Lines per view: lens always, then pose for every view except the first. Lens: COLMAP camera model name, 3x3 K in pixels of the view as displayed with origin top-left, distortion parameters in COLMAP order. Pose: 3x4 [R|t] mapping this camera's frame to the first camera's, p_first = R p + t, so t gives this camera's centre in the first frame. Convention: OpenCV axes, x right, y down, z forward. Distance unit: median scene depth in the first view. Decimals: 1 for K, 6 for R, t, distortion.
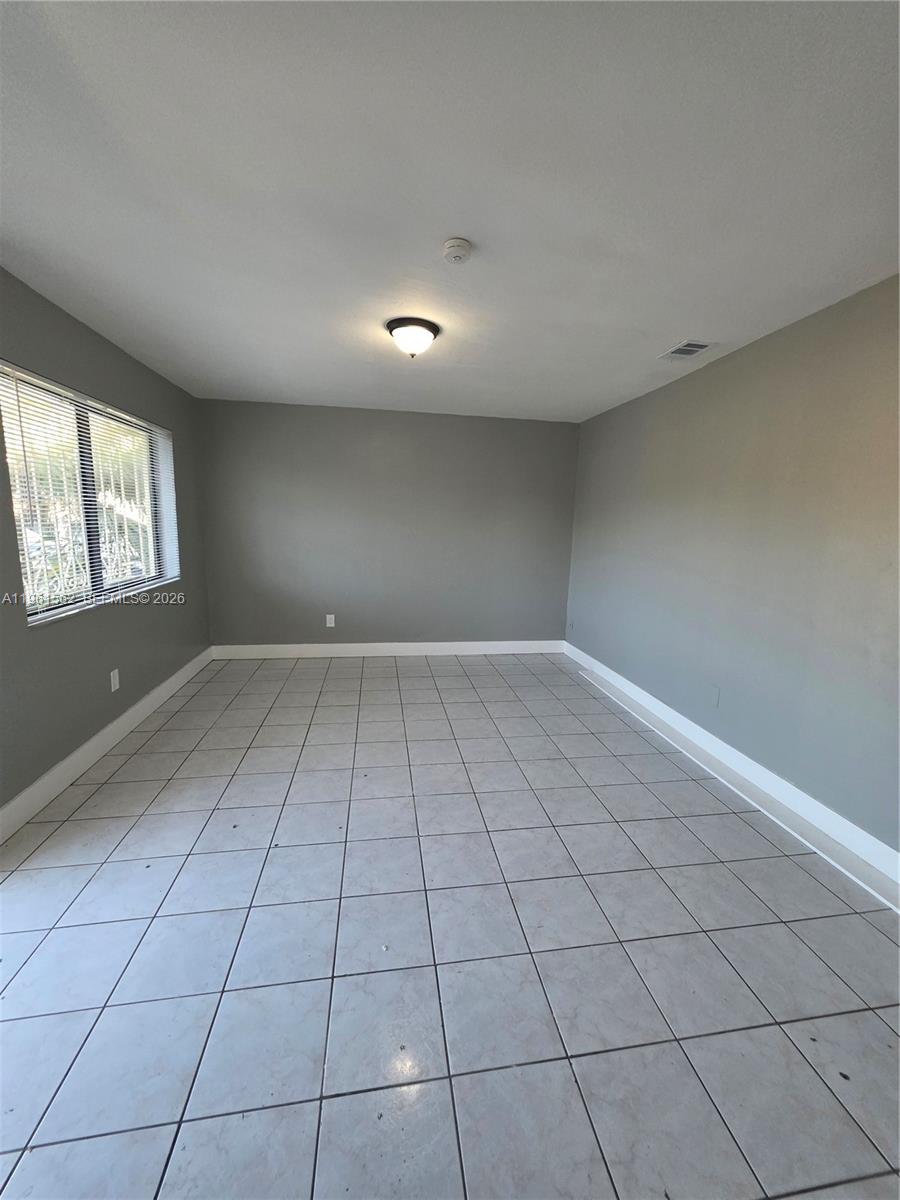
lens RADIAL K [[479.6, 0, 456.3], [0, 479.6, 599.5], [0, 0, 1]] dist [0.002967, 0.000098]
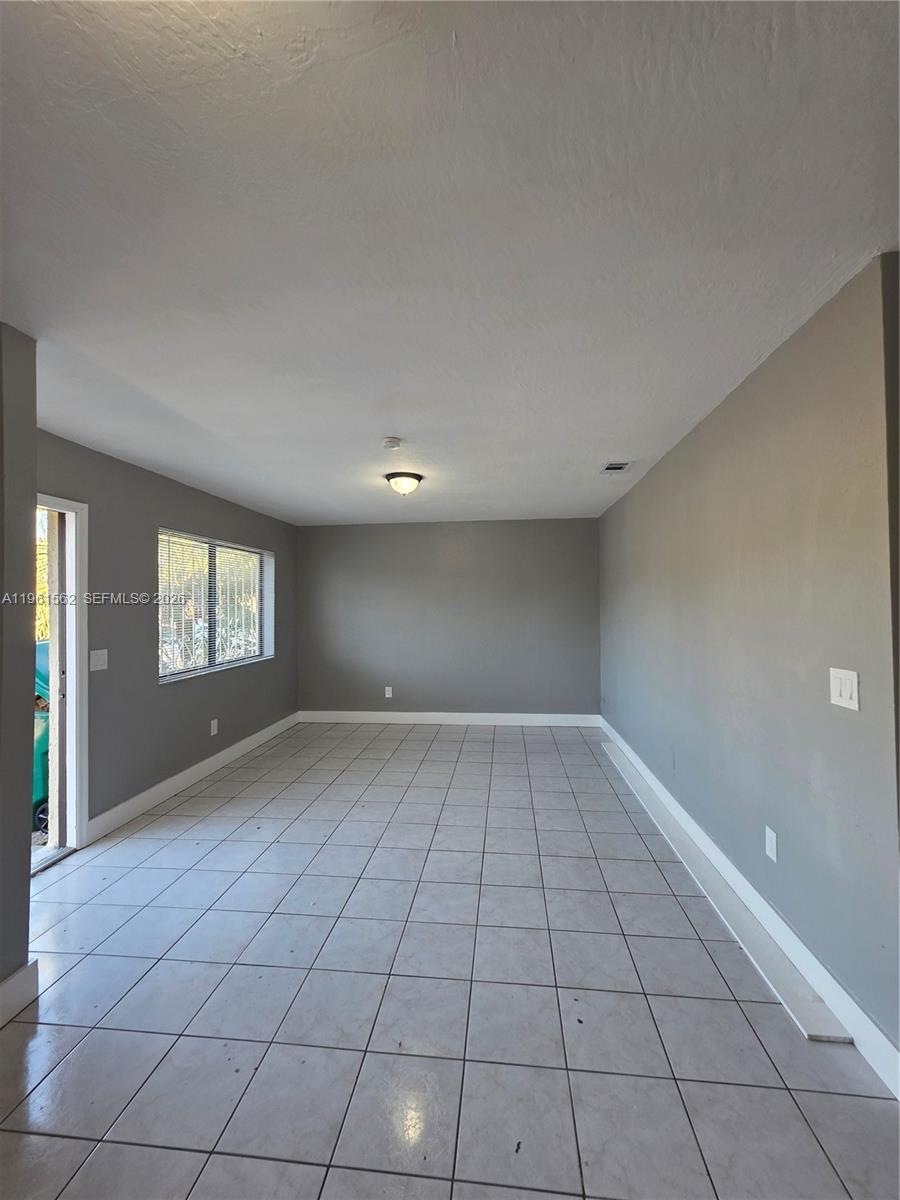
lens RADIAL K [[478.4, 0, 456.8], [0, 478.4, 596.1], [0, 0, 1]] dist [0.002815, 0.000169]
pose [[0.964151, -0.042648, -0.261905, 0.320004], [-0.005873, 0.983329, -0.181741, 0.034158], [0.265289, 0.176764, 0.947827, -0.193104]]
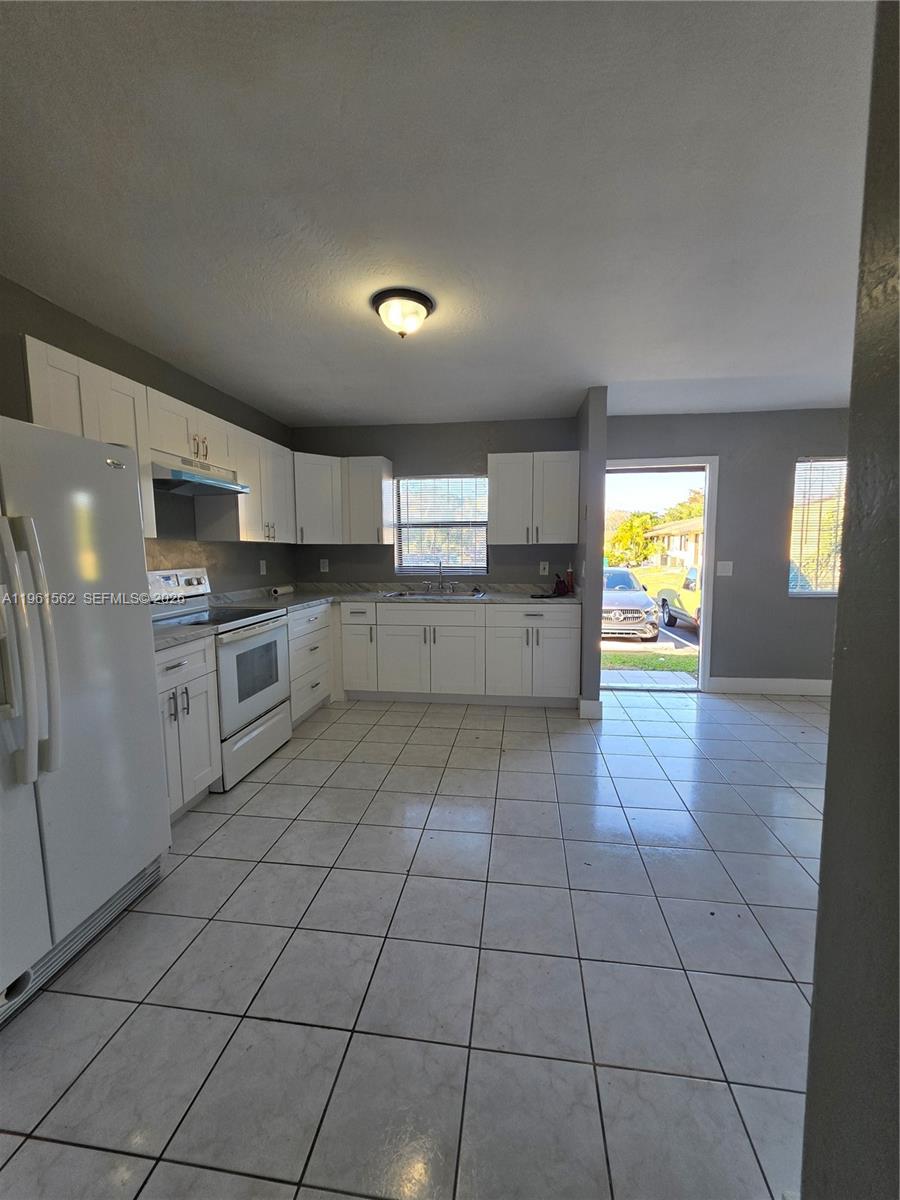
lens RADIAL K [[481.4, 0, 454.8], [0, 481.4, 594.9], [0, 0, 1]] dist [0.003230, -0.000215]
pose [[-0.294403, 0.069238, -0.953170, 0.825811], [-0.158272, 0.980067, 0.120077, 0.020996], [0.942484, 0.186211, -0.277576, 0.192136]]
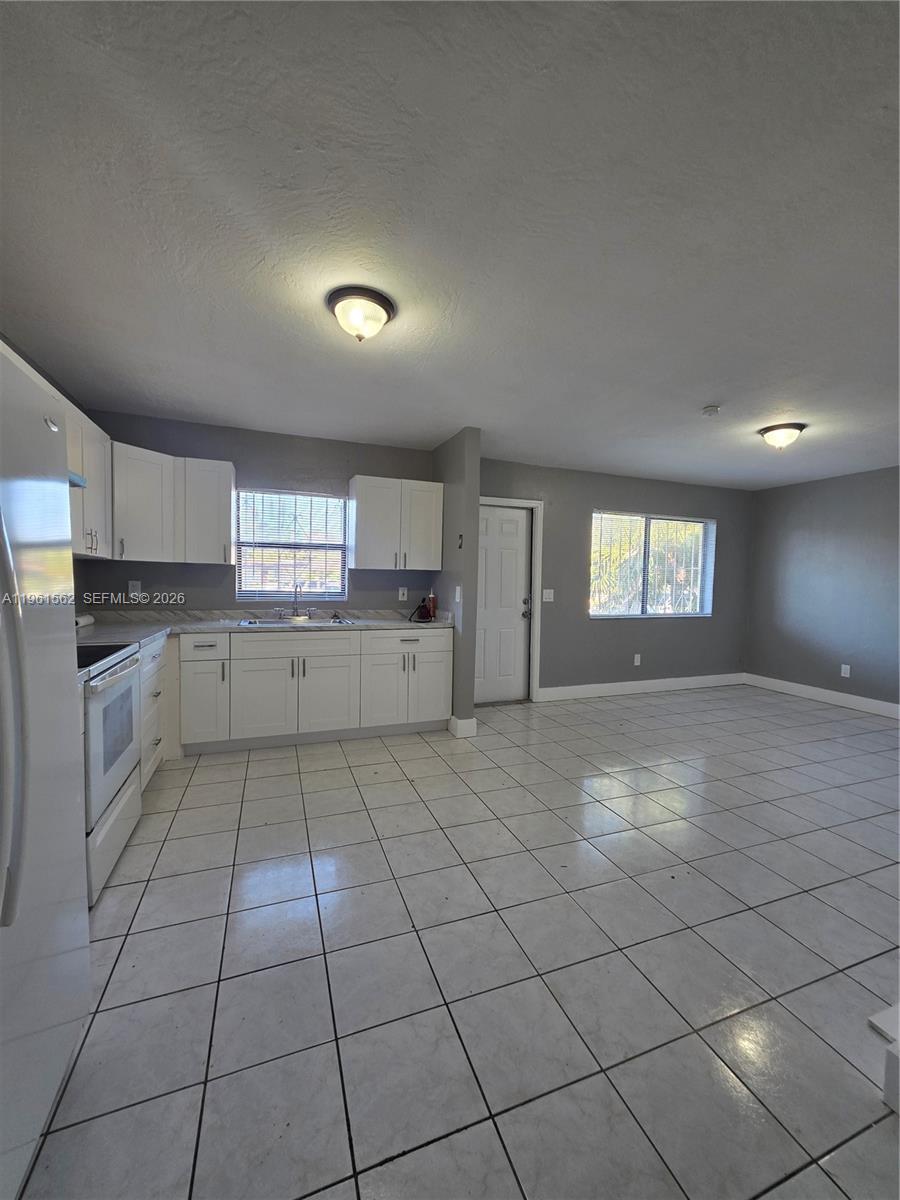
lens RADIAL K [[479.6, 0, 456.3], [0, 479.6, 599.5], [0, 0, 1]] dist [0.002967, 0.000098]
pose [[0.202896, 0.019049, -0.979015, 0.819818], [-0.173908, 0.984617, -0.016884, 0.078912], [0.963633, 0.173684, 0.203088, -0.075484]]
